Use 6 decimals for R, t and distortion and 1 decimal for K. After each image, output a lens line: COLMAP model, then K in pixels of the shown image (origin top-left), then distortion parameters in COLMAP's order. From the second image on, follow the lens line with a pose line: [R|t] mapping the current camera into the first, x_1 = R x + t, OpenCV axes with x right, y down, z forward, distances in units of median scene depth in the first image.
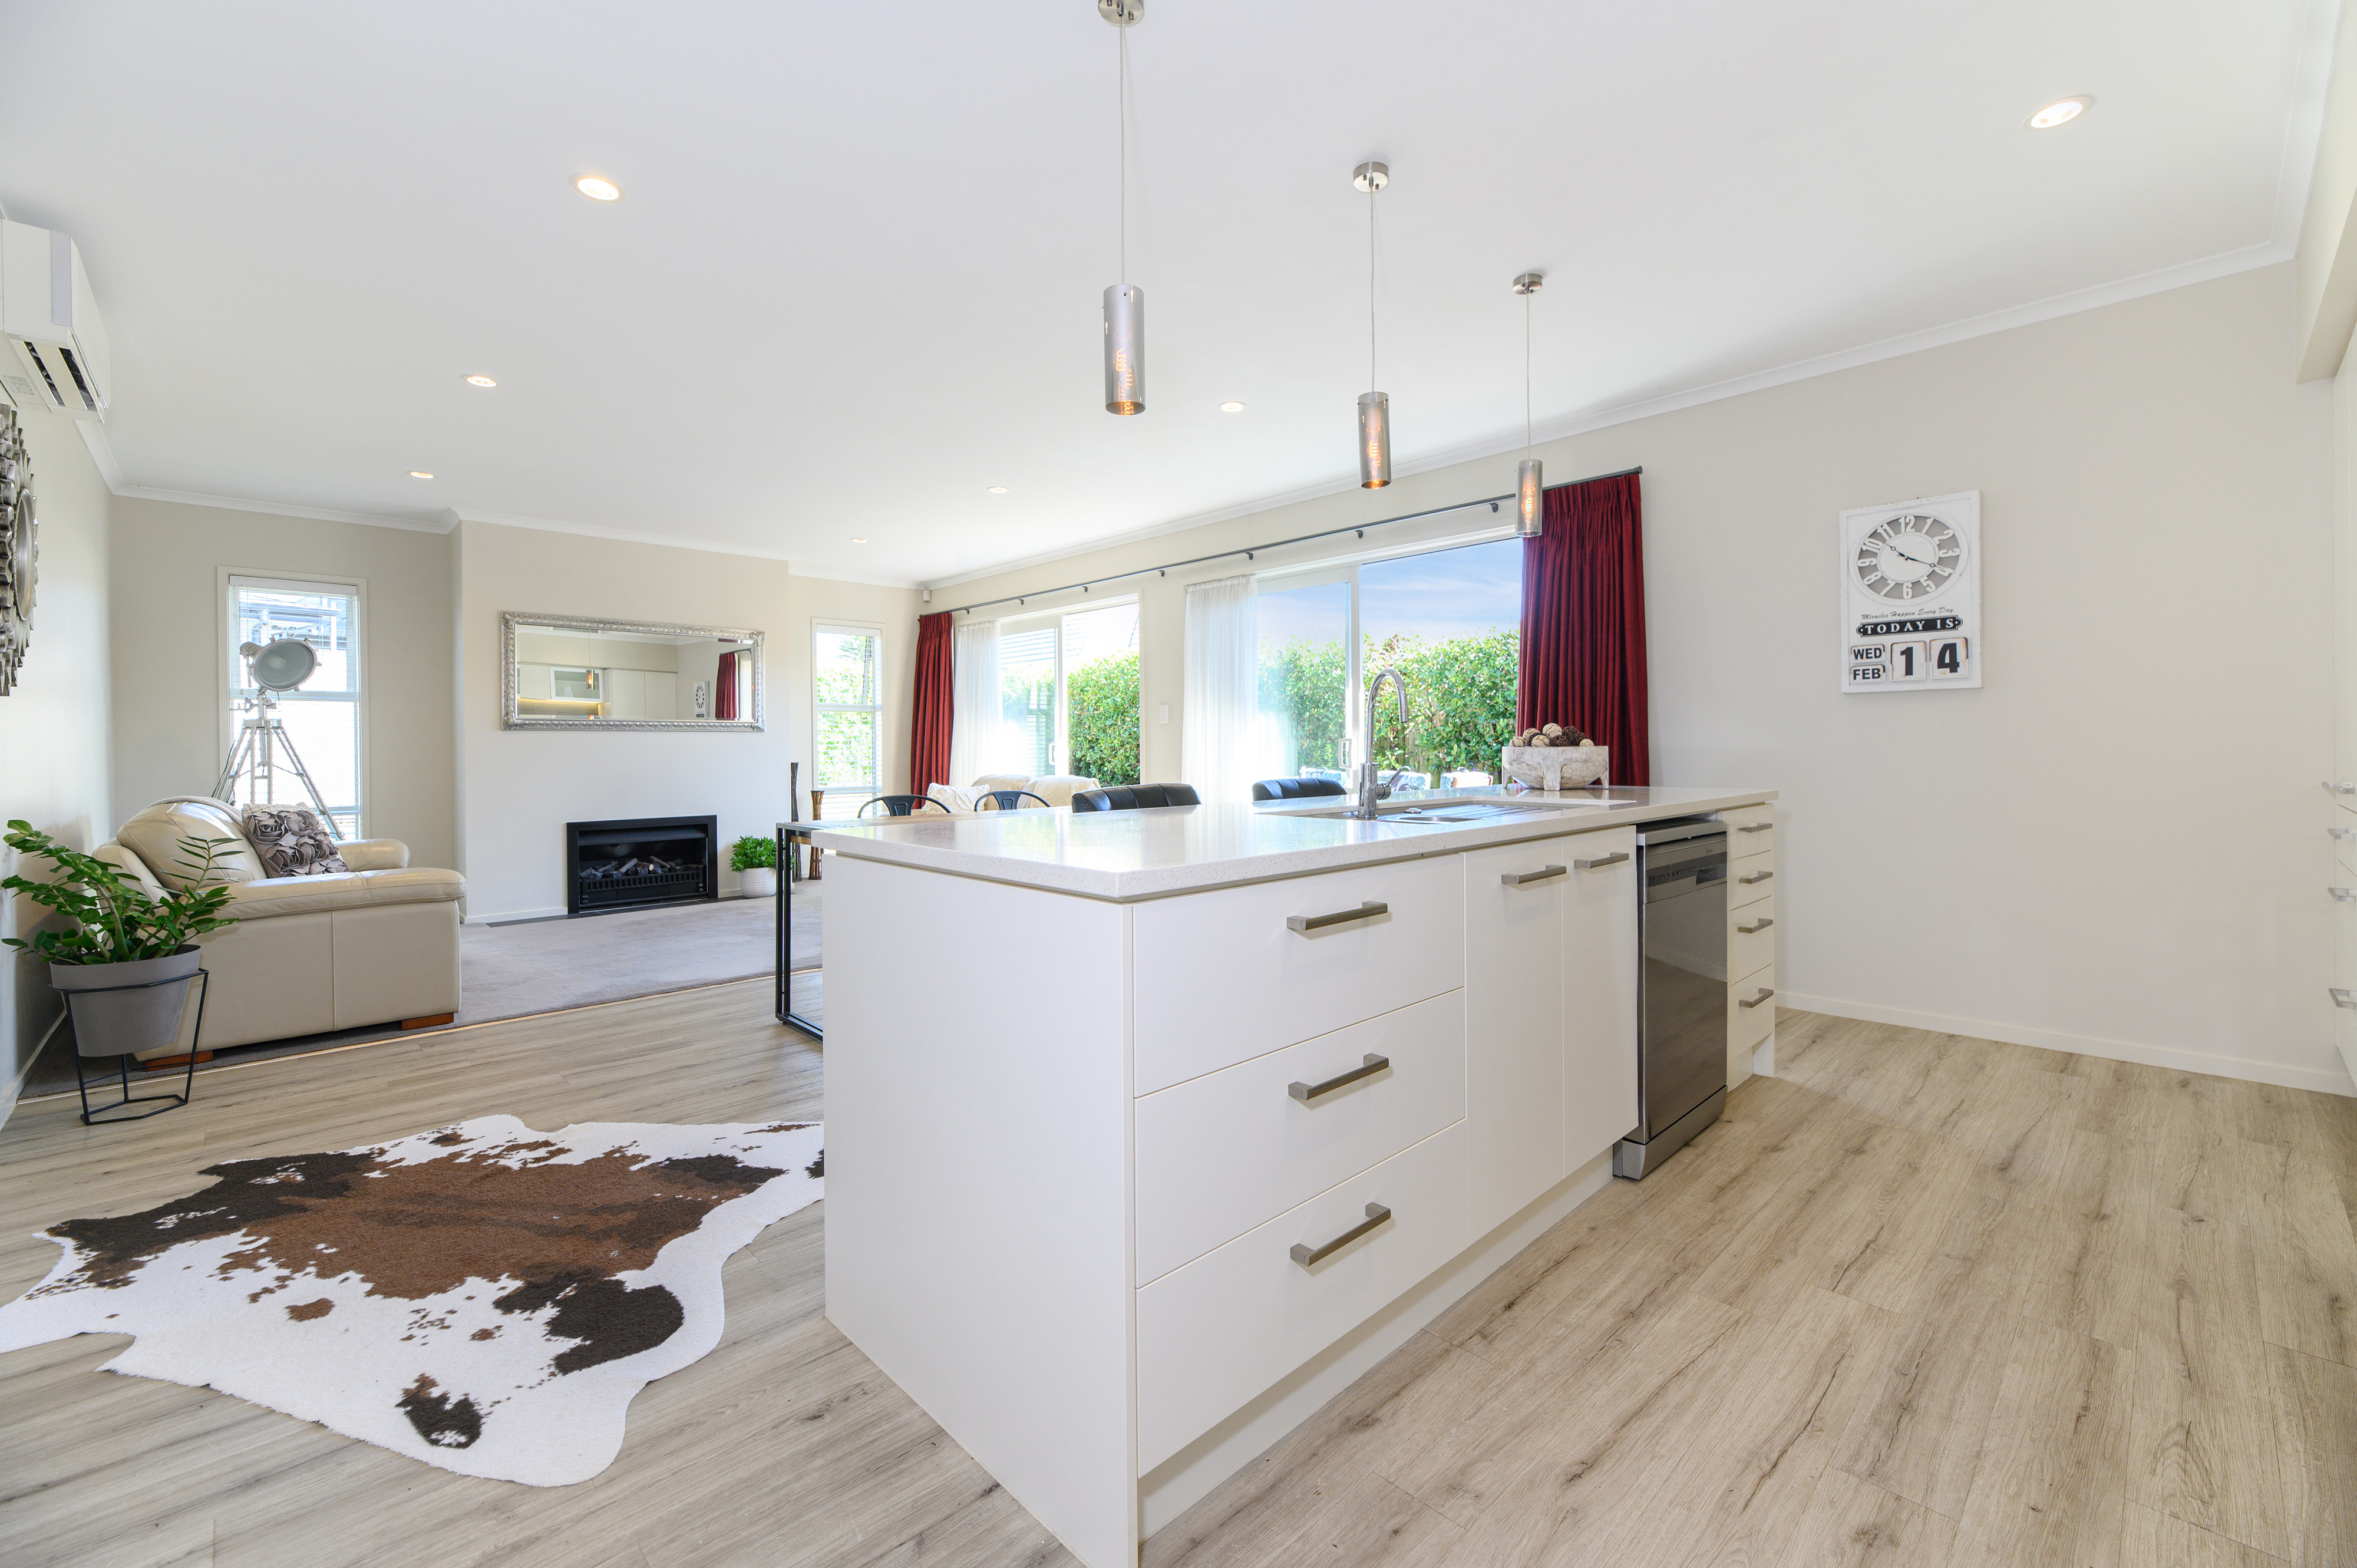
lens RADIAL K [[958.6, 0, 1178.5], [0, 958.6, 784.0], [0, 0, 1]] dist [-0.000260, -0.000028]
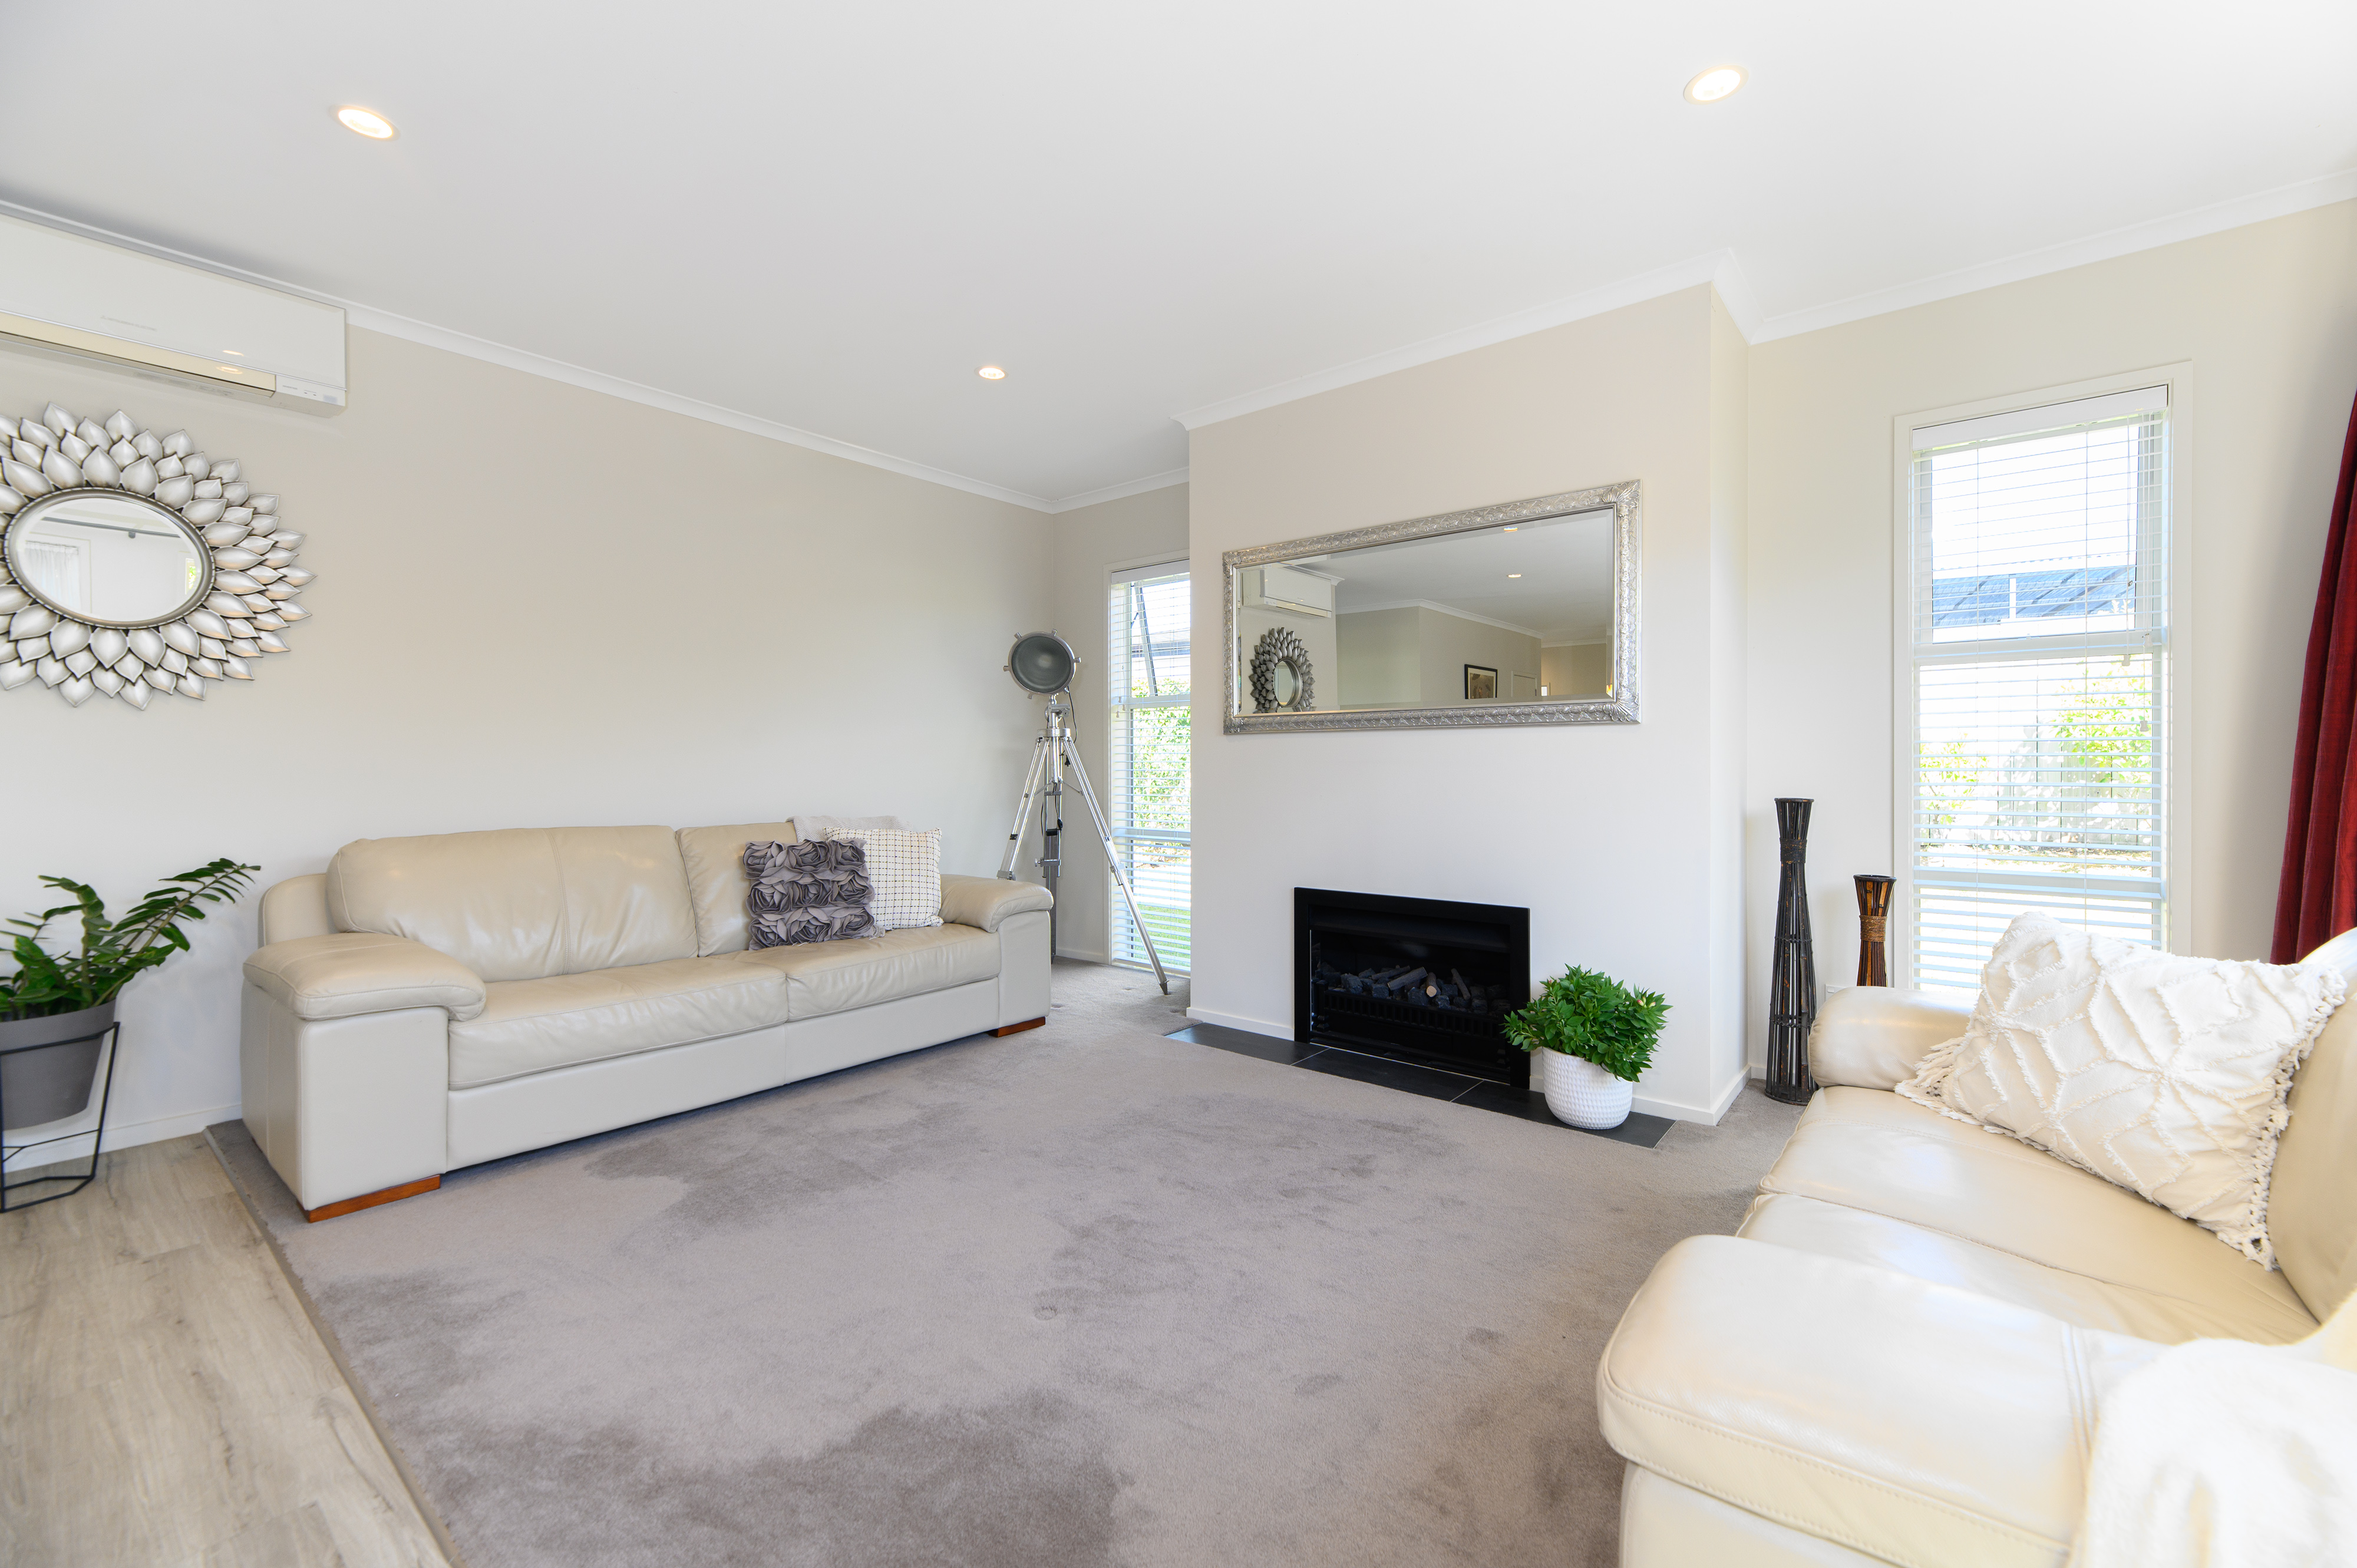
lens RADIAL K [[980.7, 0, 1178.5], [0, 980.7, 784.0], [0, 0, 1]] dist [0.001887, 0.000155]
pose [[0.116353, 0.023776, -0.992923, -0.037929], [-0.037239, 0.999115, 0.019561, -0.030968], [0.992510, 0.034699, 0.117135, 0.796636]]
